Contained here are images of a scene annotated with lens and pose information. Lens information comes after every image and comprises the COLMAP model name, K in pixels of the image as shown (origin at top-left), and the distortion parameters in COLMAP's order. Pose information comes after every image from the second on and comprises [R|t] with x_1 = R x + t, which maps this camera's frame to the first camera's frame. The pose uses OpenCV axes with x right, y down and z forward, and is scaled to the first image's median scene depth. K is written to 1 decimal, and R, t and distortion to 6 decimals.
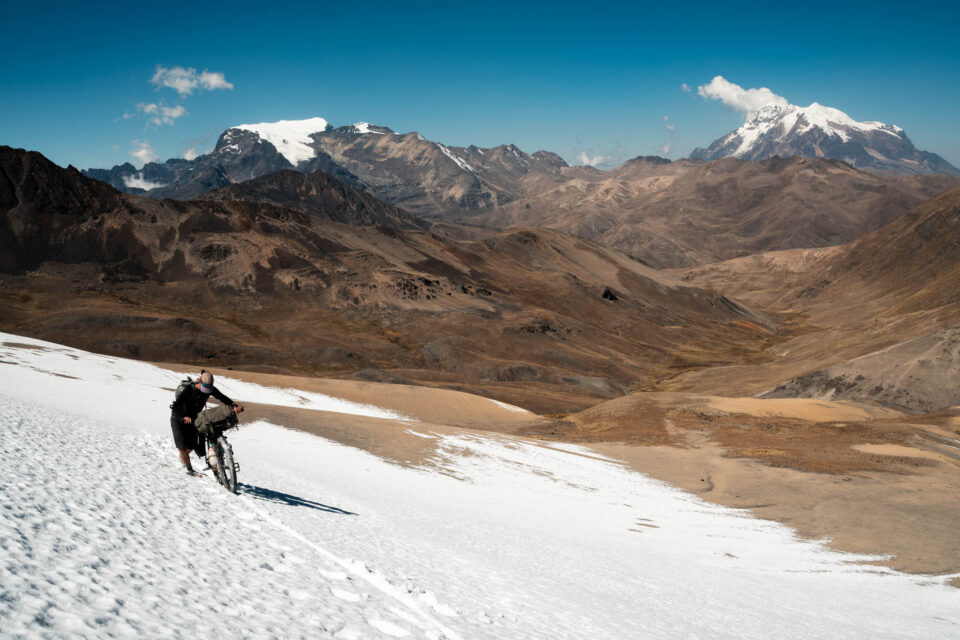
lens RADIAL K [[1073.9, 0, 482.8], [0, 1073.9, 350.7], [0, 0, 1]] dist [0.094459, 0.039616]
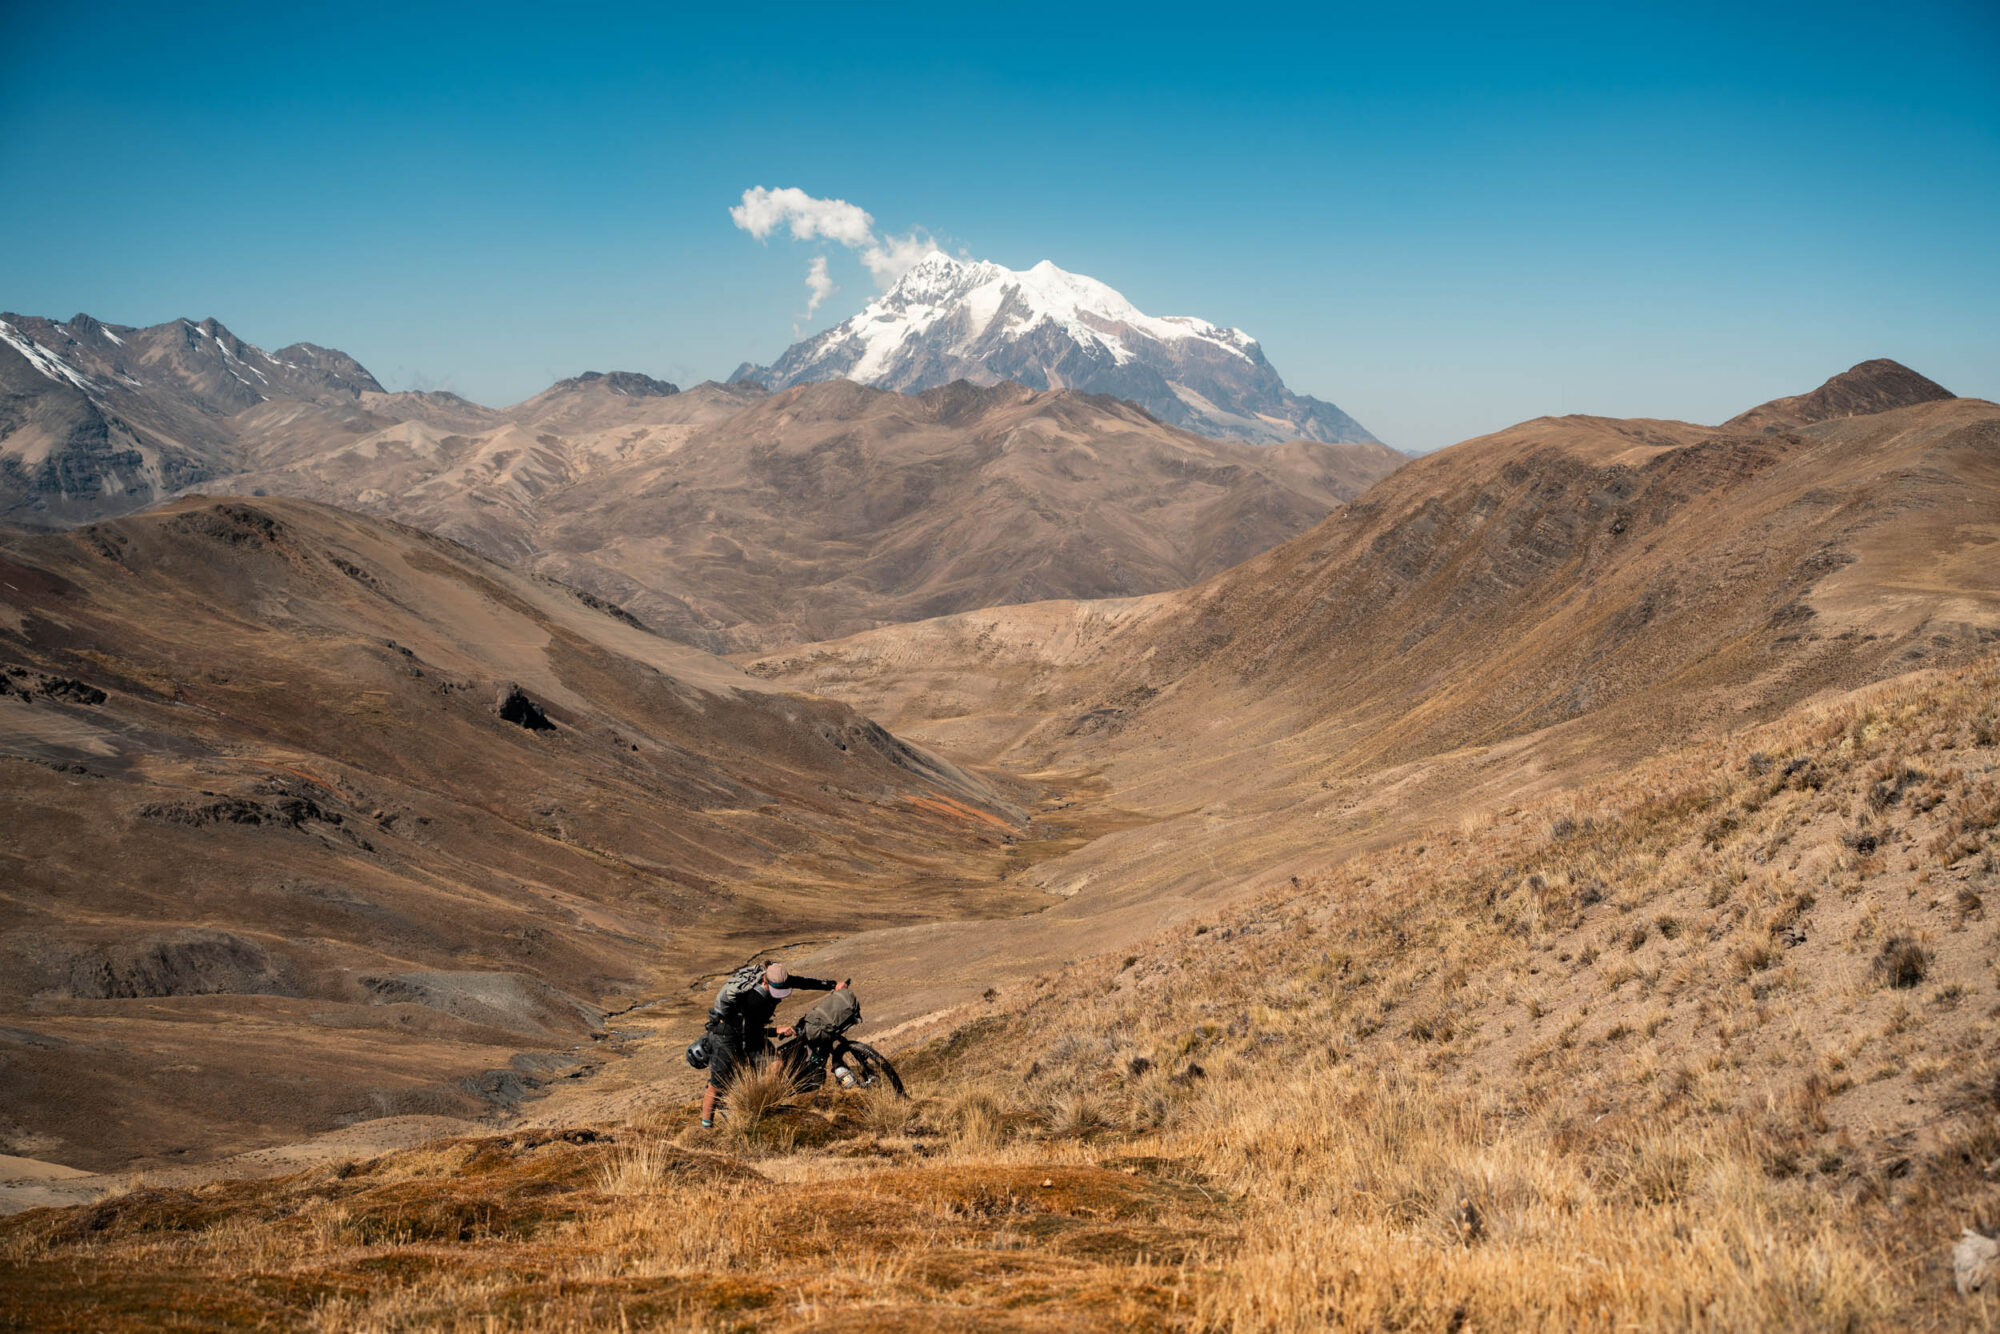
lens RADIAL K [[2237.4, 0, 1005.7], [0, 2237.4, 730.9], [0, 0, 1]] dist [0.094459, 0.039616]
pose [[0.939431, 0.014473, 0.342433, 0.025253], [0.019685, 0.995180, -0.096067, 0.018012], [-0.342173, 0.096989, 0.934618, 0.331659]]
